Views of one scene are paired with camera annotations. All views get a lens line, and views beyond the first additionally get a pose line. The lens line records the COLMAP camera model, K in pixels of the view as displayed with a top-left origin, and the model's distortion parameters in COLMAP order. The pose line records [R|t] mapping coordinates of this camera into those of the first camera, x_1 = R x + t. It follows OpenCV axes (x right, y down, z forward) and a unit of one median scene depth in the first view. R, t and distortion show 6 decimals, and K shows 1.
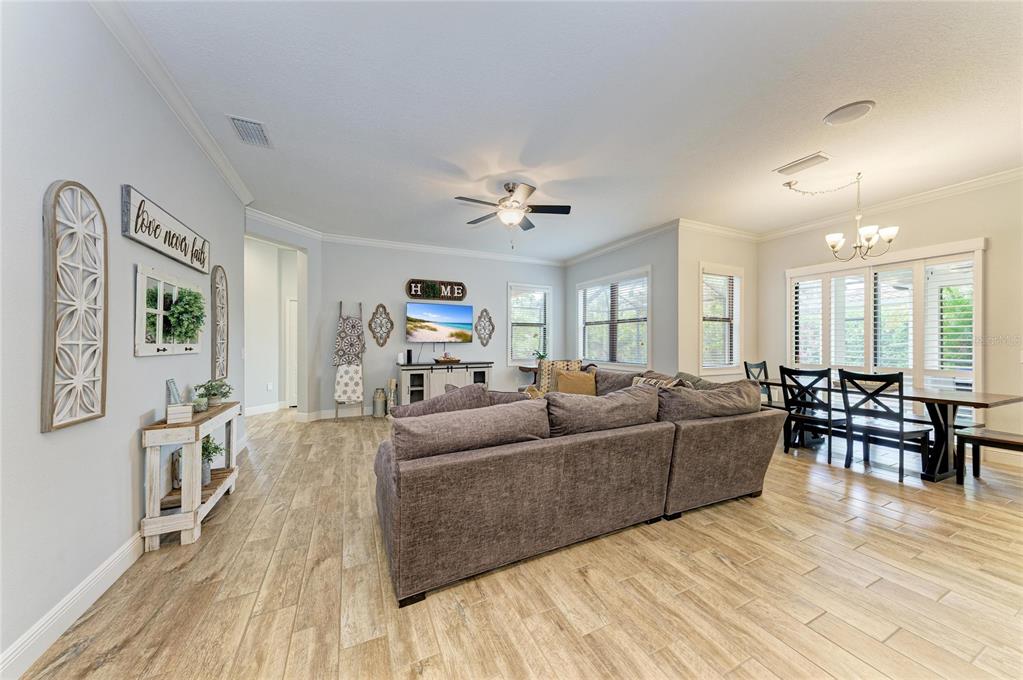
lens RADIAL K [[346.5, 0, 512.5], [0, 346.5, 341.6], [0, 0, 1]] dist [0.023199, -0.004674]
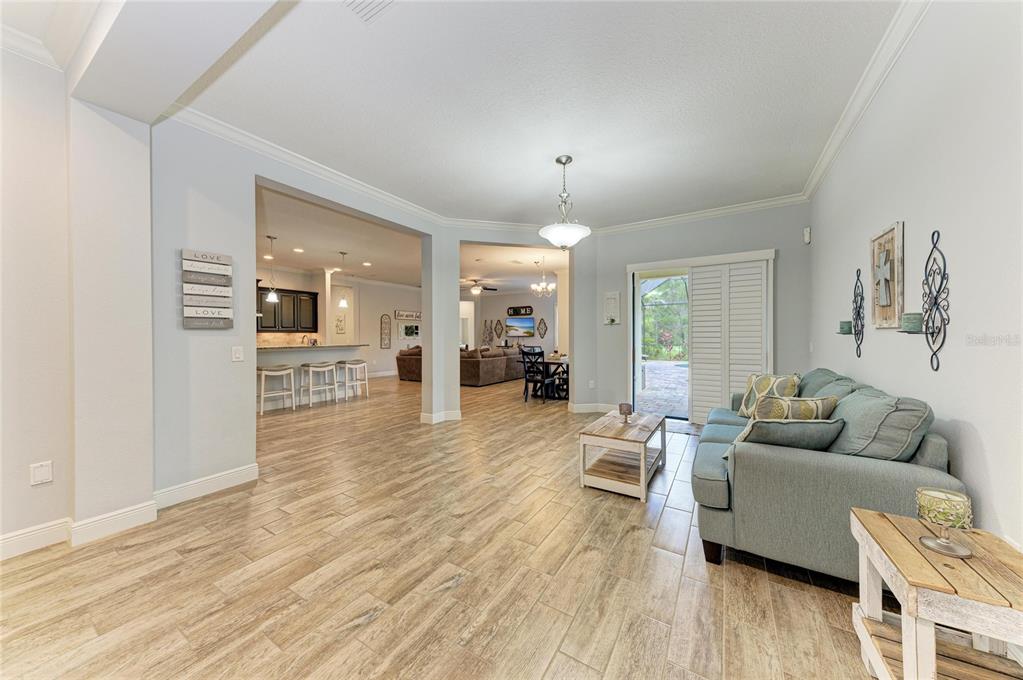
lens RADIAL K [[346.5, 0, 512.1], [0, 346.5, 338.1], [0, 0, 1]] dist [0.023199, -0.004674]
pose [[0.546588, 0.003015, -0.837396, 1.706228], [0.004783, 0.999966, 0.006722, -0.002231], [0.837388, -0.007680, 0.546555, -0.193637]]
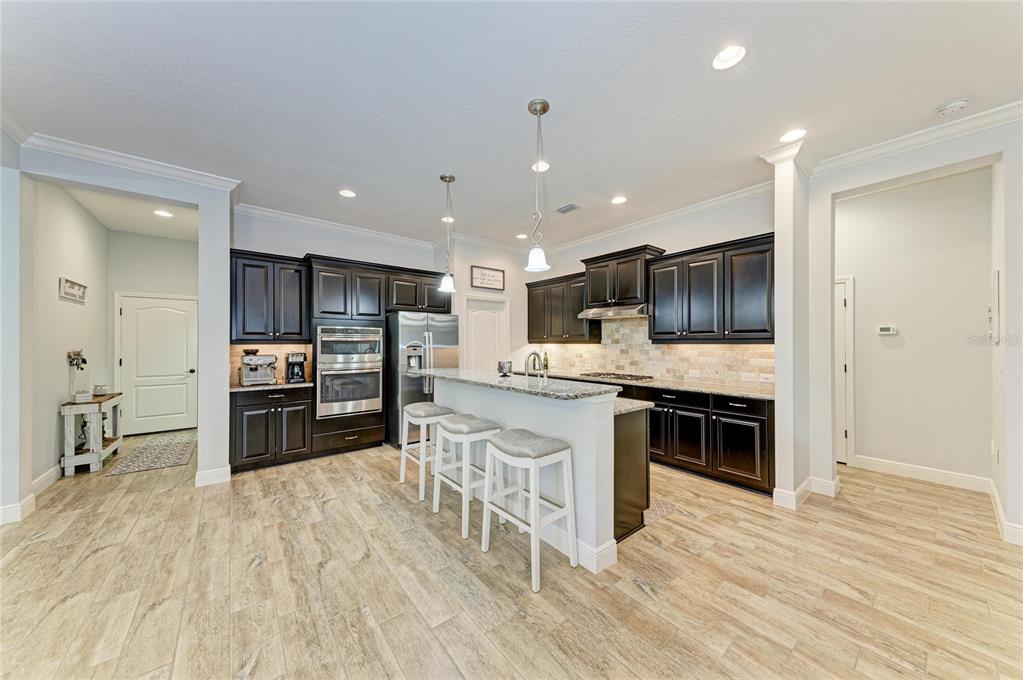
lens RADIAL K [[346.5, 0, 510.9], [0, 346.5, 342.6], [0, 0, 1]] dist [0.023199, -0.004674]
pose [[-0.972636, 0.001148, -0.232332, 0.433689], [0.001756, 0.999996, -0.002412, -0.021025], [0.232328, -0.002754, -0.972634, 0.389094]]
